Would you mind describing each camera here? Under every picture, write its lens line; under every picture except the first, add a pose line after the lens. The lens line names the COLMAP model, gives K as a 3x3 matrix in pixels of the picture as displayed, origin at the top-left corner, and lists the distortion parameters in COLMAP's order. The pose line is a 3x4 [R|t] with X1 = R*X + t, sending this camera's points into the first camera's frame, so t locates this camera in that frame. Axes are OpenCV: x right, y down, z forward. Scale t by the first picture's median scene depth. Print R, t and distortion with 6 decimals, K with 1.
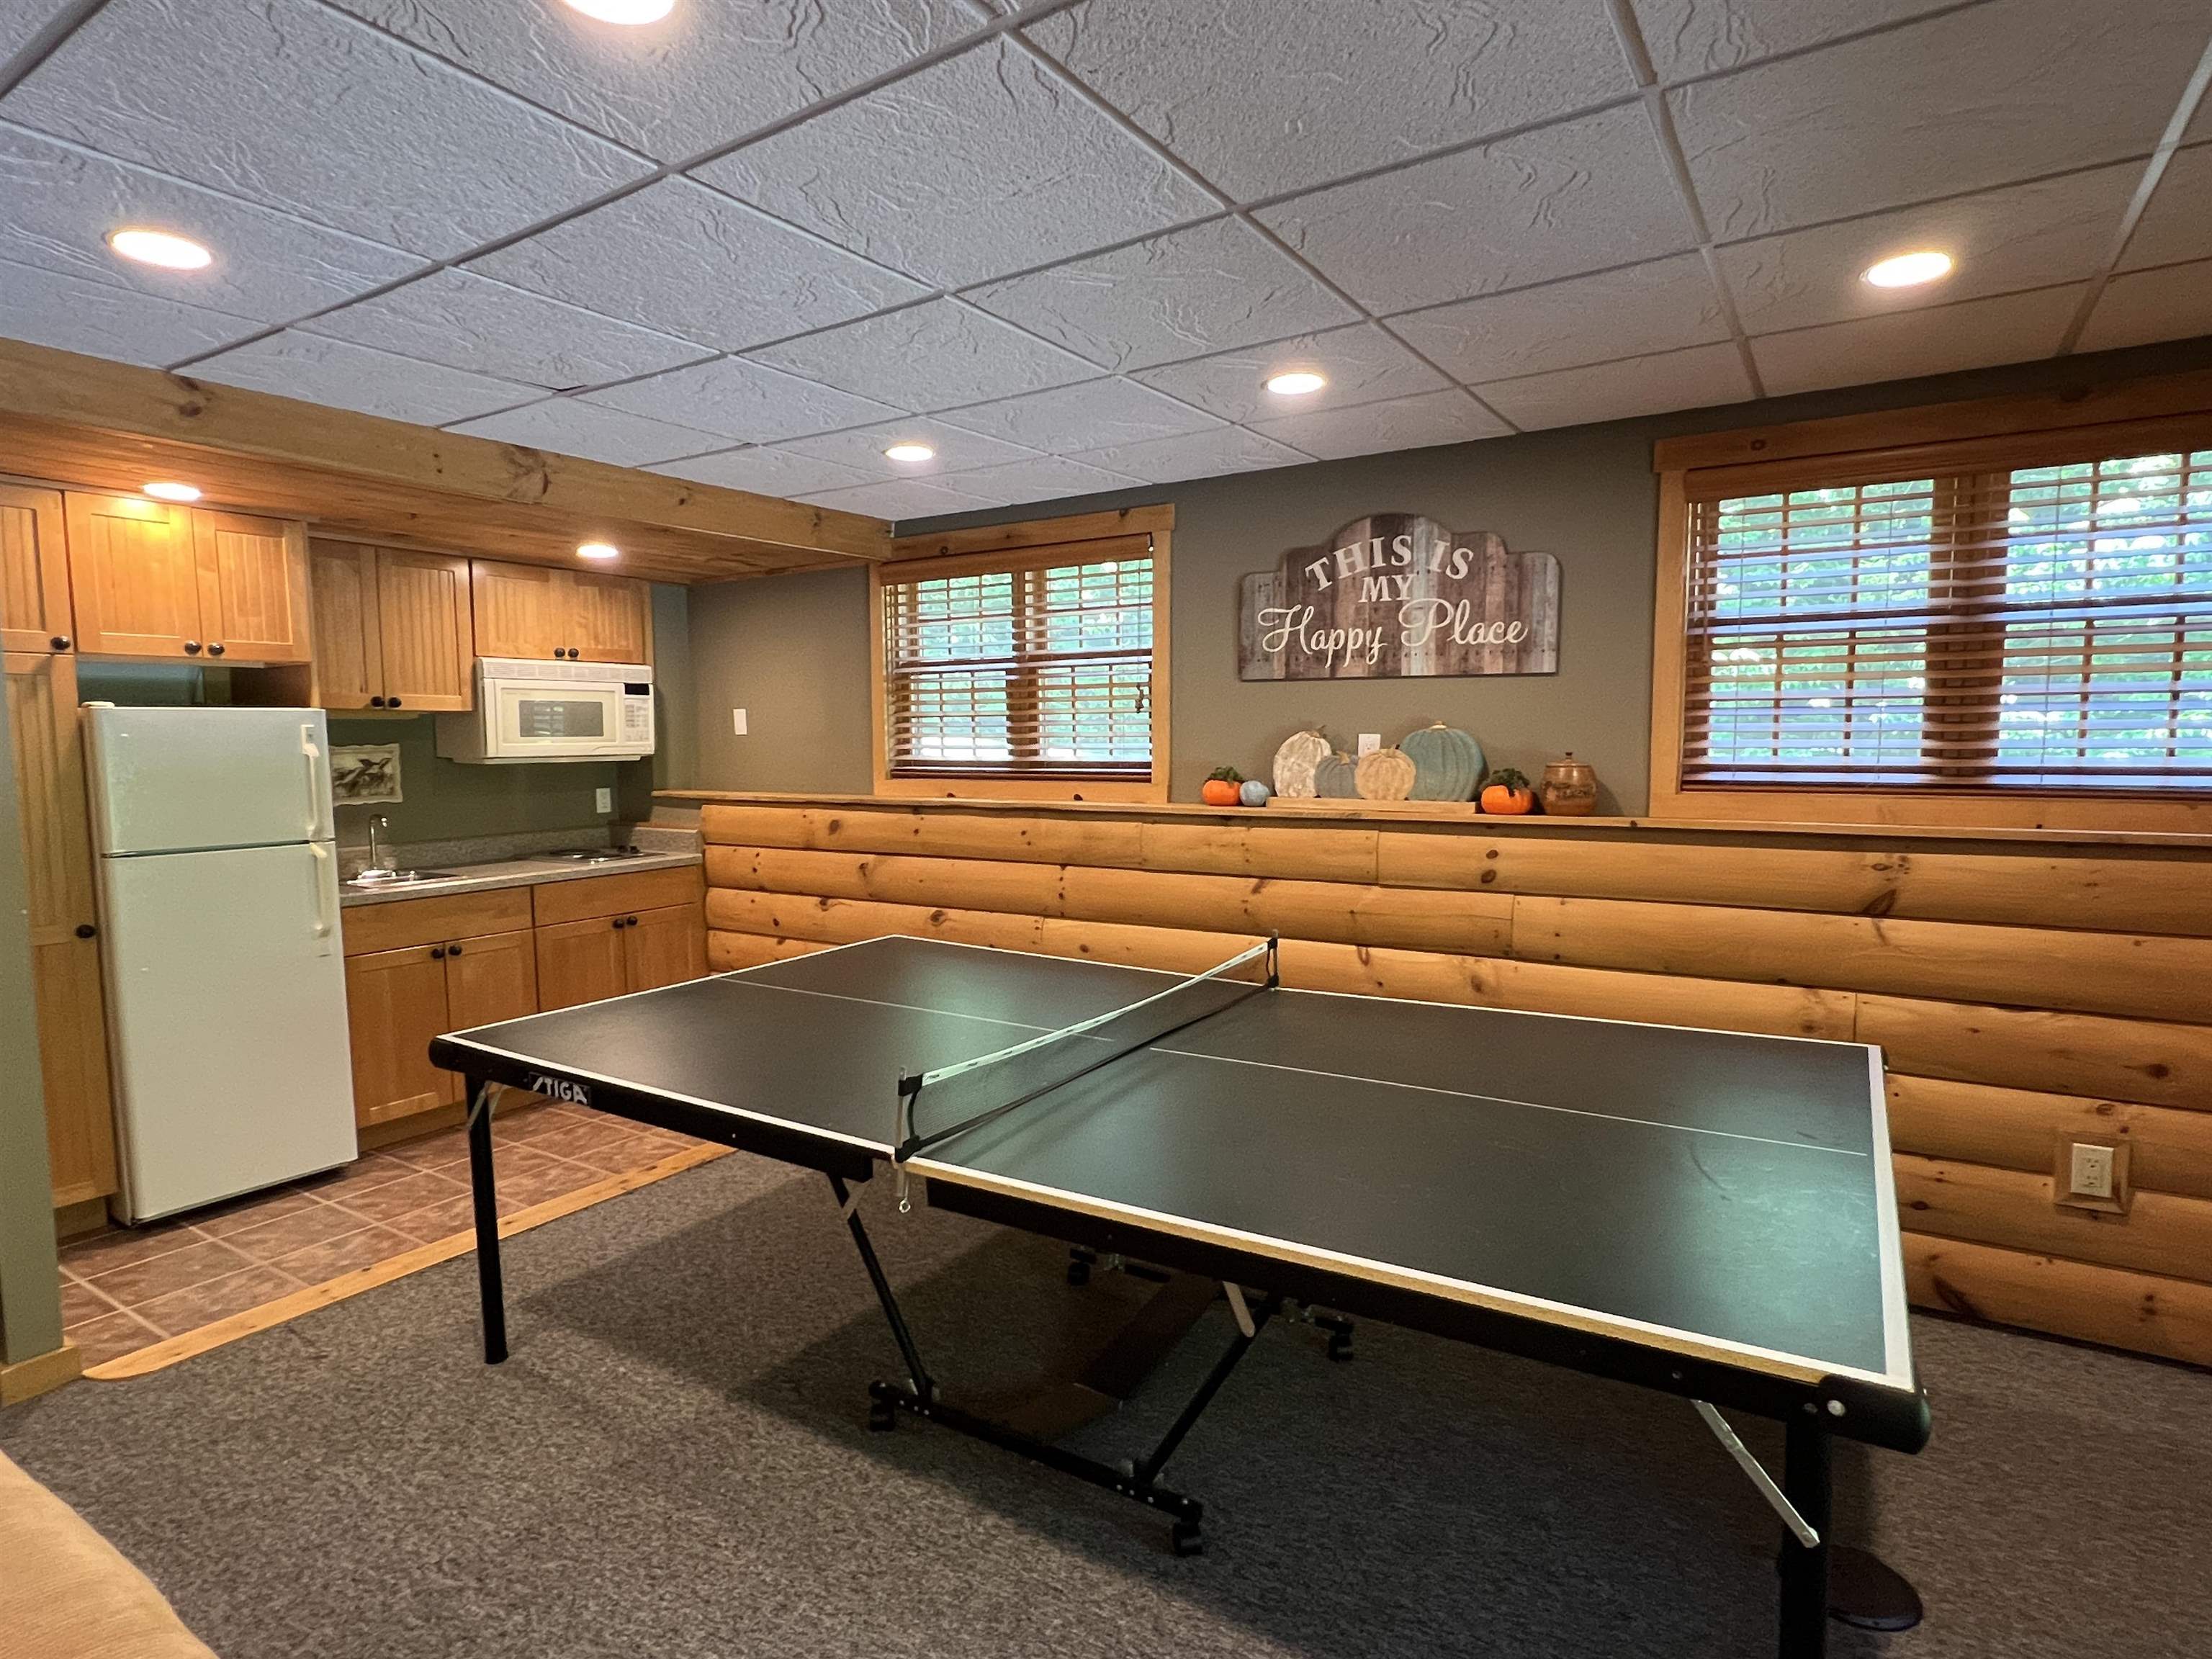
lens RADIAL K [[1184.2, 0, 1112.6], [0, 1184.2, 832.1], [0, 0, 1]] dist [0.006570, 0.000098]
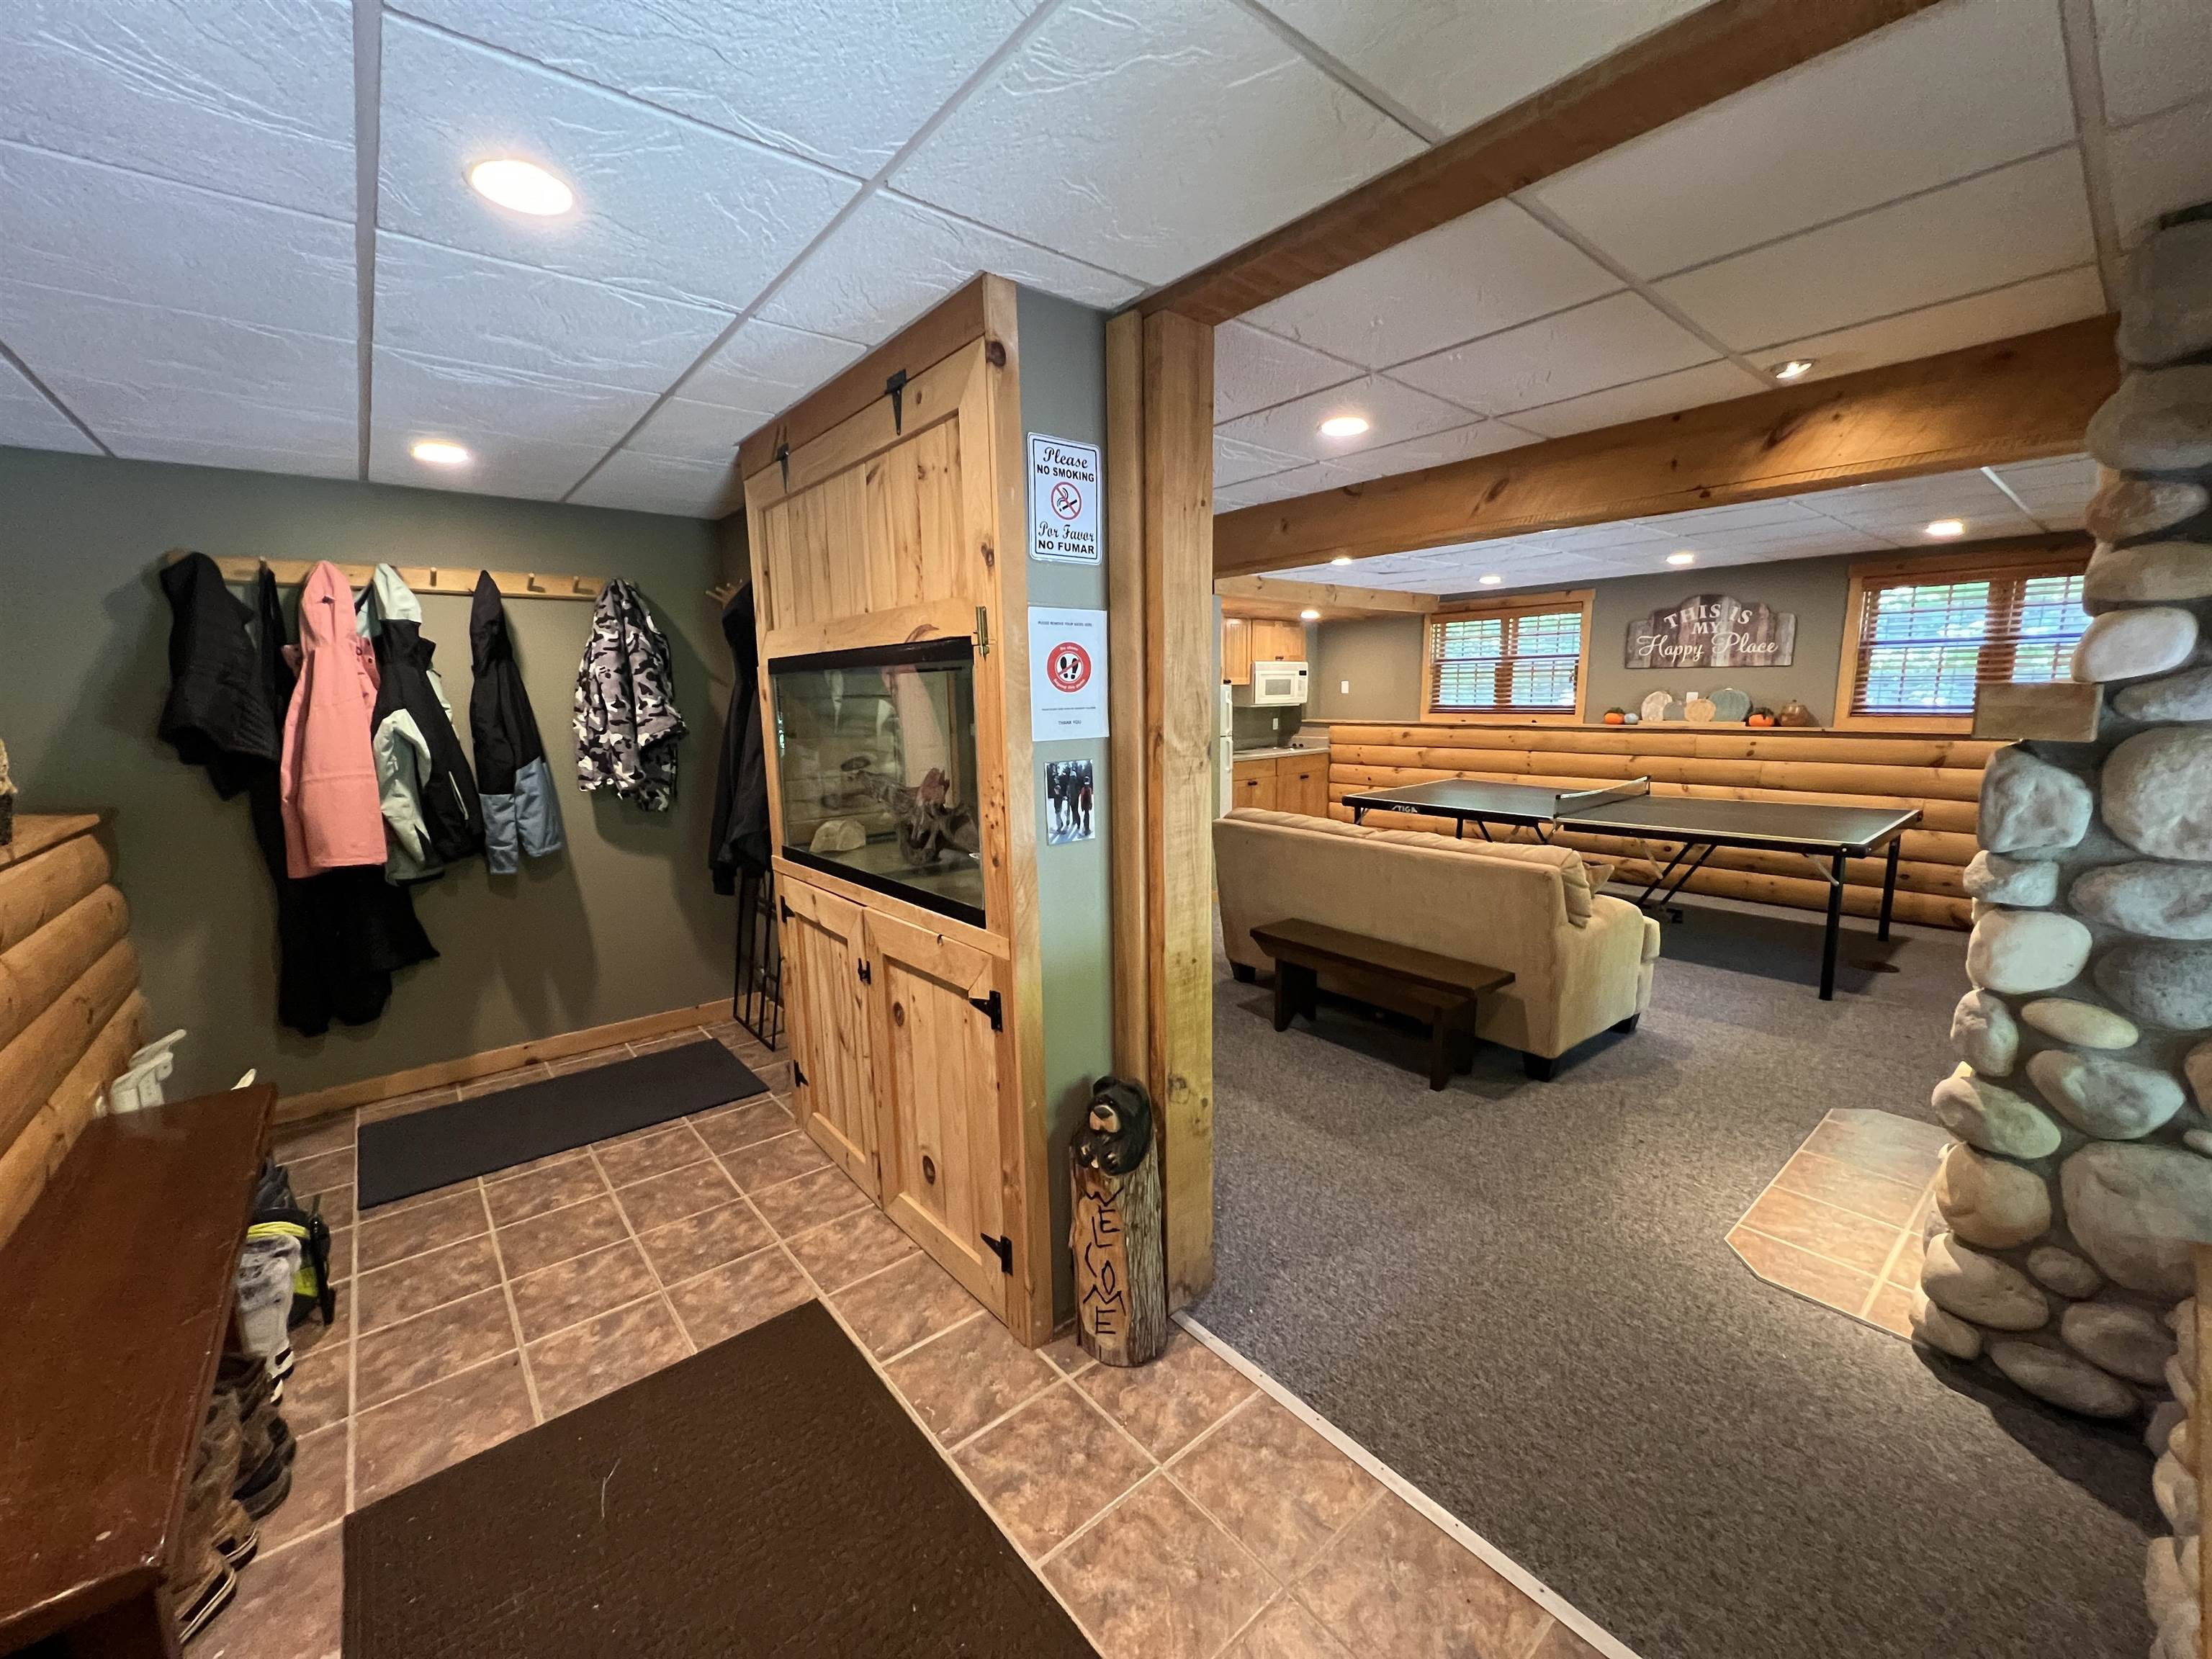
lens RADIAL K [[884.5, 0, 1101.6], [0, 884.5, 831.0], [0, 0, 1]] dist [-0.003337, 0.002010]
pose [[0.954066, 0.040994, -0.296778, -0.344516], [-0.018500, 0.996765, 0.078212, 0.069611], [0.299024, -0.069129, 0.951738, -0.954148]]
